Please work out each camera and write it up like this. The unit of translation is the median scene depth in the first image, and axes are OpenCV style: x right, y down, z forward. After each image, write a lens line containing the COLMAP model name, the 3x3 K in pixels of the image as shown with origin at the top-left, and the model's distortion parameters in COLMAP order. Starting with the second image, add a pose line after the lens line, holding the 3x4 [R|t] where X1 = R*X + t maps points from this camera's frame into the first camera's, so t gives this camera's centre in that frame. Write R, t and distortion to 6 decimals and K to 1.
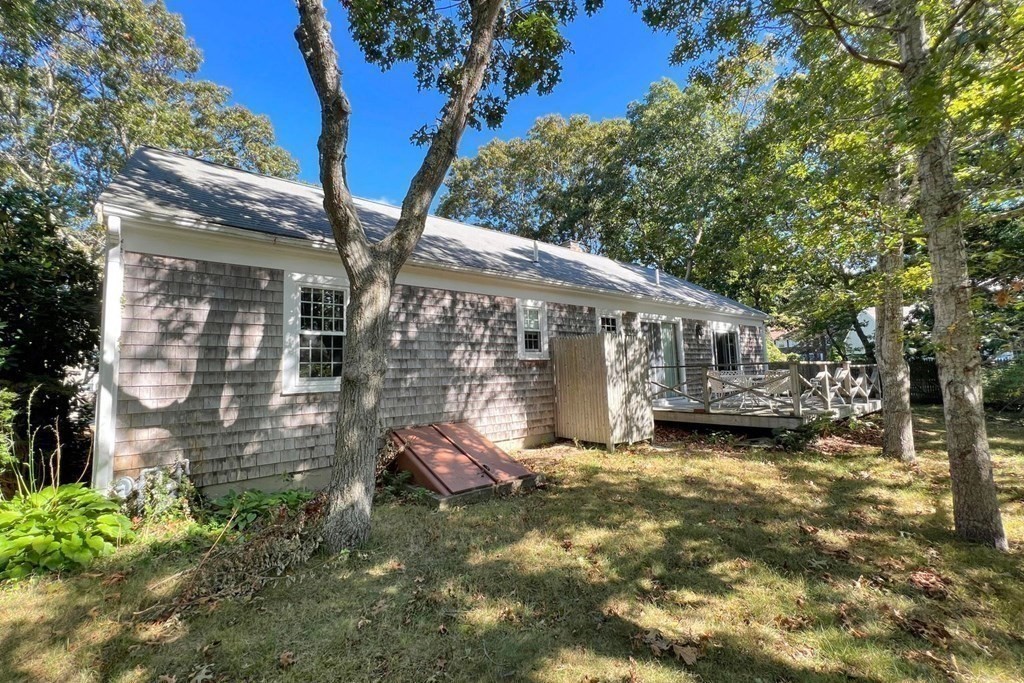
lens RADIAL K [[411.4, 0, 512.0], [0, 411.4, 341.5], [0, 0, 1]] dist [-0.001560, -0.000324]
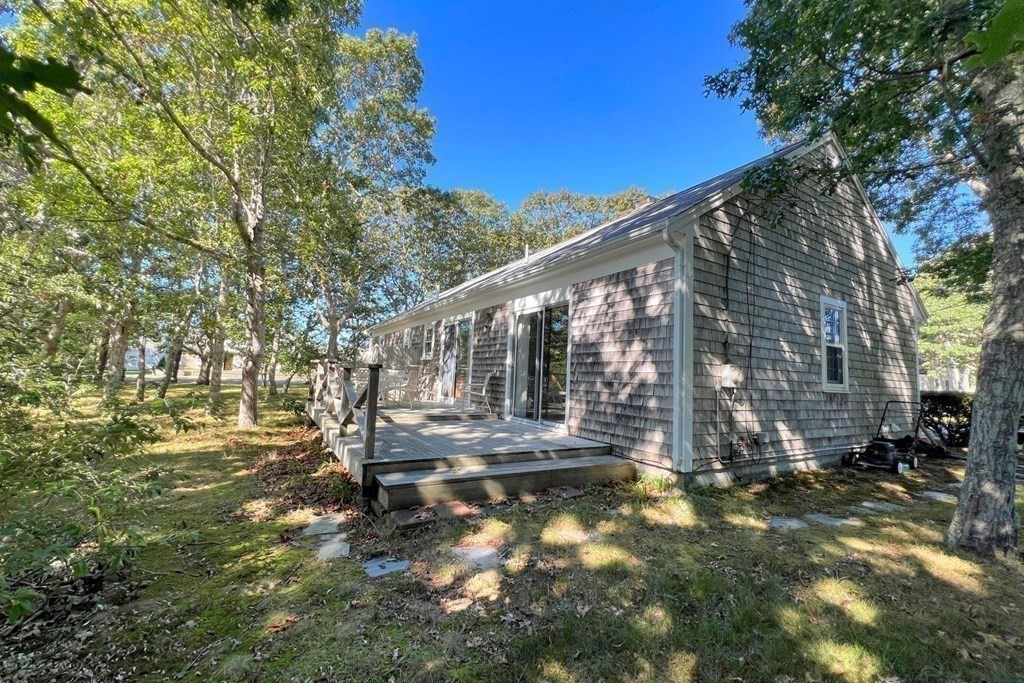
lens RADIAL K [[411.4, 0, 512.0], [0, 411.4, 341.5], [0, 0, 1]] dist [-0.001560, -0.000324]
pose [[-0.147652, -0.036110, -0.988380, 2.018259], [0.069756, 0.996464, -0.046826, 0.086923], [0.986576, -0.075859, -0.144611, 1.918970]]
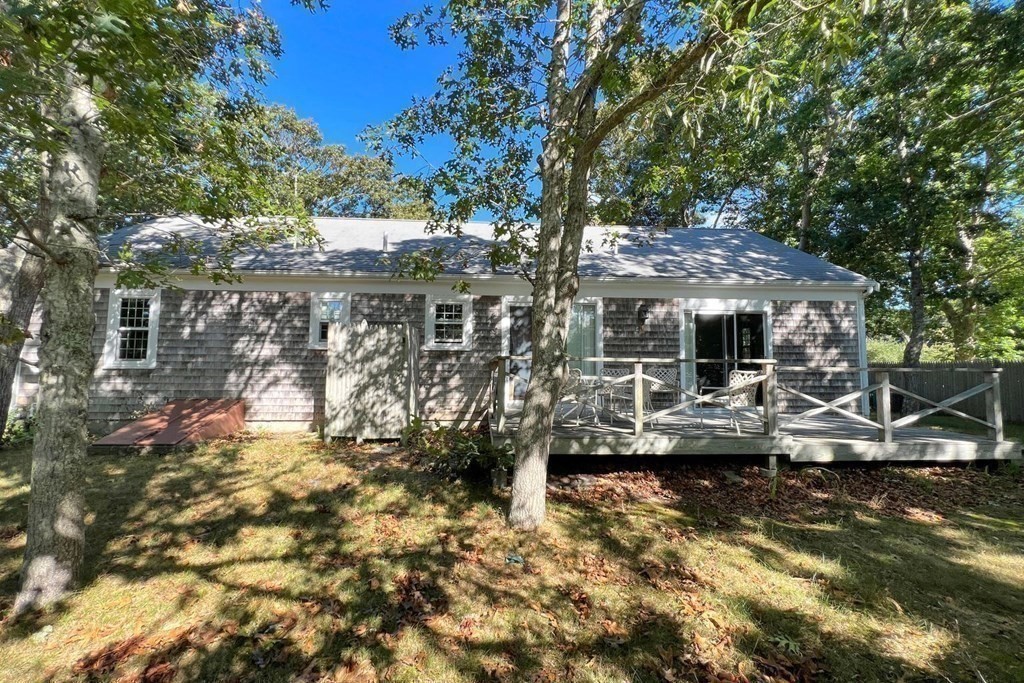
lens RADIAL K [[411.4, 0, 512.0], [0, 411.4, 341.5], [0, 0, 1]] dist [-0.001560, -0.000324]
pose [[0.817540, -0.001692, -0.575870, 1.139304], [0.013699, 0.999770, 0.016512, 0.014946], [0.575709, -0.021388, 0.817375, 0.447629]]
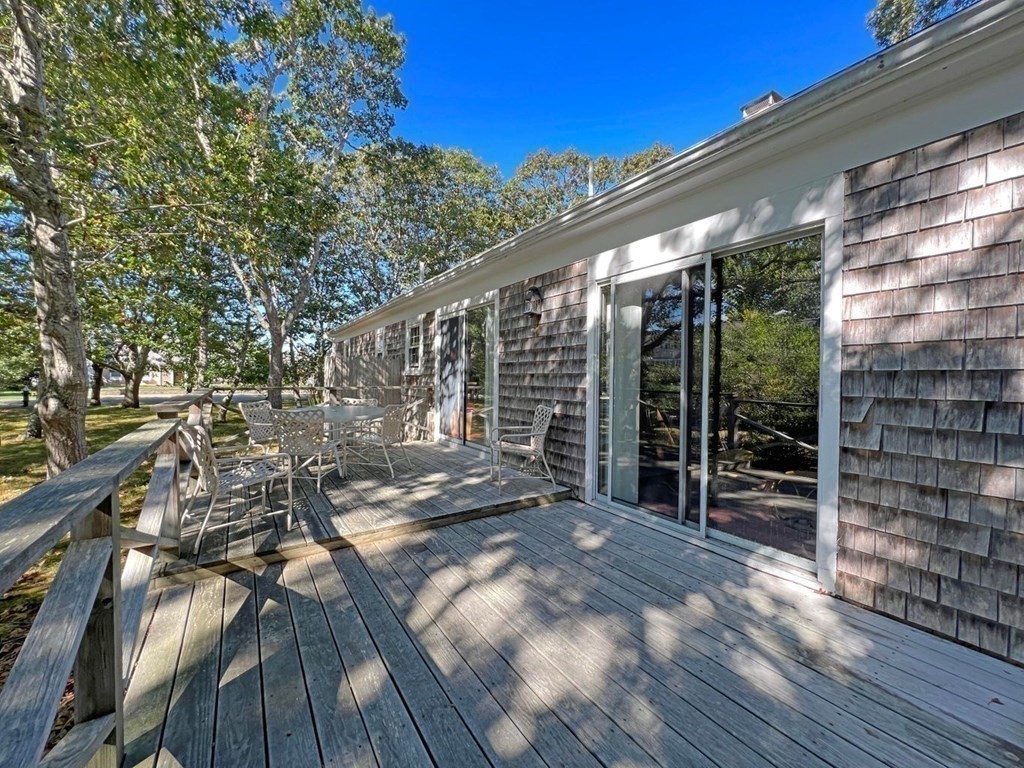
lens RADIAL K [[418.0, 0, 510.3], [0, 418.0, 378.3], [0, 0, 1]] dist [0.009083, 0.000235]
pose [[-0.106102, 0.052902, -0.992947, 1.438565], [0.101413, 0.993952, 0.042119, 0.043730], [0.989170, -0.096229, -0.110826, 1.689852]]
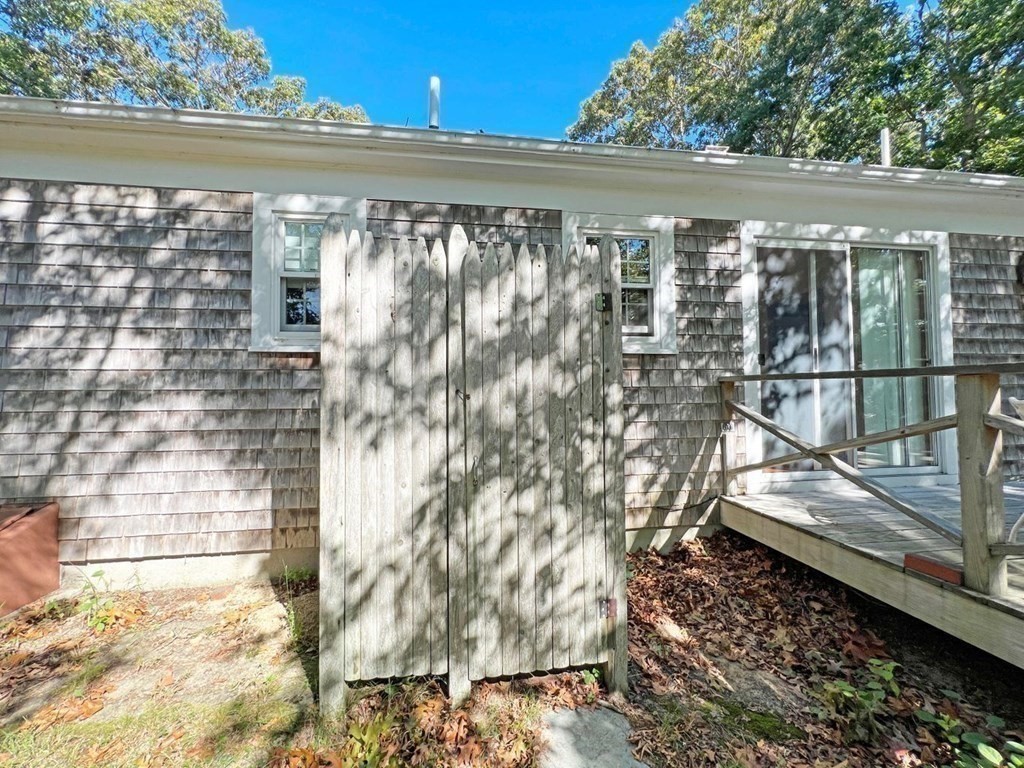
lens RADIAL K [[408.5, 0, 509.2], [0, 408.5, 383.1], [0, 0, 1]] dist [-0.000084, 0.000261]
pose [[0.859275, 0.014221, -0.511316, 0.445064], [0.021077, 0.997780, 0.063171, 0.058135], [0.511079, -0.065058, 0.857068, 0.838539]]
